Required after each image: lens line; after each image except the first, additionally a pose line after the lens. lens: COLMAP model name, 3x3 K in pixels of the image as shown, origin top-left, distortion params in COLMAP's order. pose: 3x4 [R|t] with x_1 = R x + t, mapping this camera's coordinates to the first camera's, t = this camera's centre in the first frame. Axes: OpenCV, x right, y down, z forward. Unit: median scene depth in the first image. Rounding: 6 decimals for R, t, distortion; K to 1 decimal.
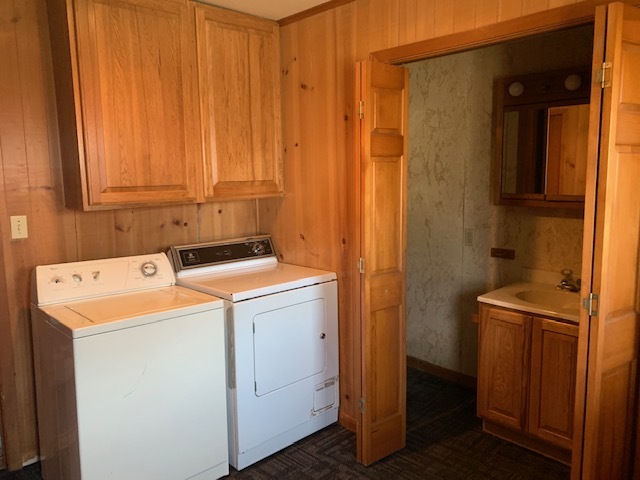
lens RADIAL K [[508.4, 0, 320.4], [0, 508.4, 240.9], [0, 0, 1]] dist [0.069780, -0.013321]
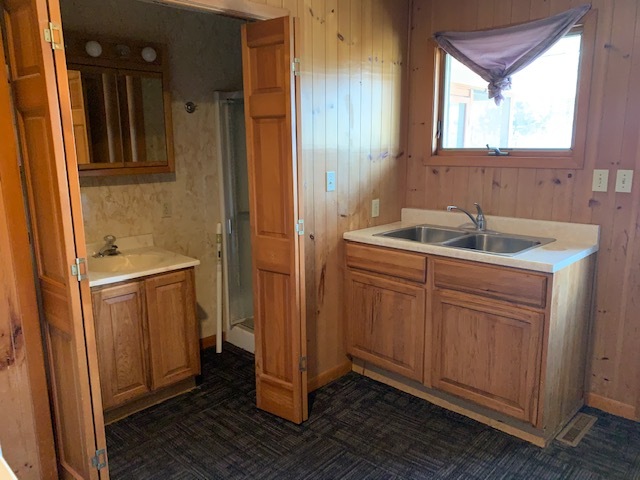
lens RADIAL K [[508.4, 0, 319.9], [0, 508.4, 238.0], [0, 0, 1]] dist [0.069780, -0.013321]
pose [[-0.018247, -0.187499, 0.982095, -0.565334], [0.150178, 0.970601, 0.188095, -0.072666], [-0.988491, 0.150921, 0.010447, 0.605084]]
